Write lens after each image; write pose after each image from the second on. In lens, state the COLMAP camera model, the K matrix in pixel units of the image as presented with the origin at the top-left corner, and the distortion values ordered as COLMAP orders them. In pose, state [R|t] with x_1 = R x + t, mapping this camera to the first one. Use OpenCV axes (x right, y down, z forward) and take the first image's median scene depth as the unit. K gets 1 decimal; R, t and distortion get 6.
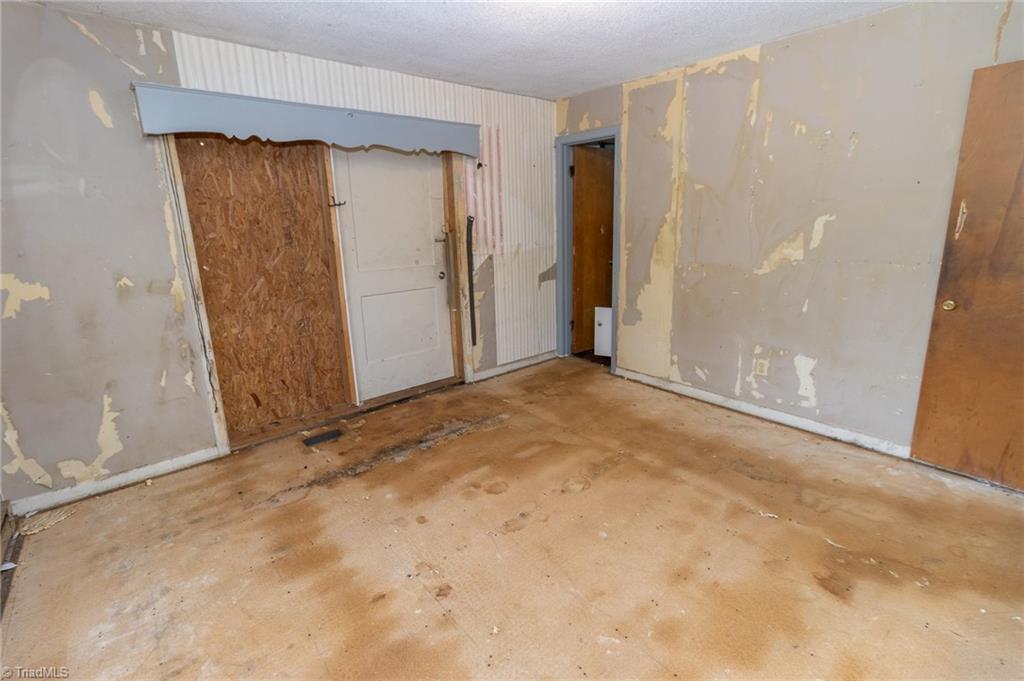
lens RADIAL K [[488.3, 0, 507.9], [0, 488.3, 335.0], [0, 0, 1]] dist [-0.000570, 0.000424]
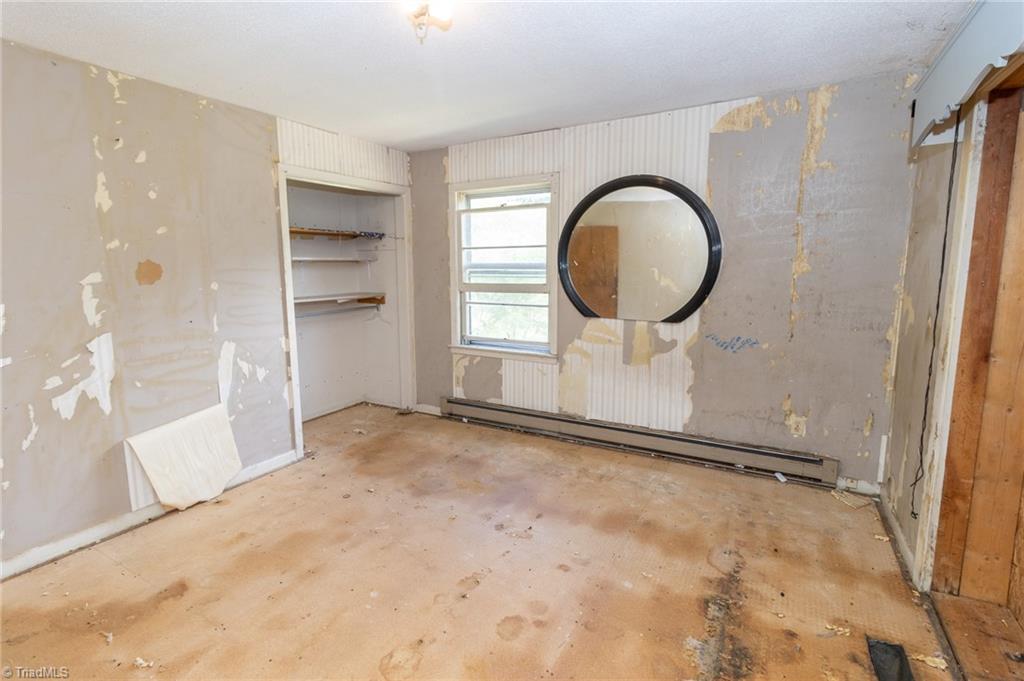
lens RADIAL K [[488.3, 0, 507.9], [0, 488.3, 335.0], [0, 0, 1]] dist [-0.000570, 0.000424]
pose [[-0.943028, 0.082841, -0.322234, 0.185116], [-0.041953, 0.931170, 0.362164, -0.364267], [0.330057, 0.355050, -0.874644, 1.511122]]
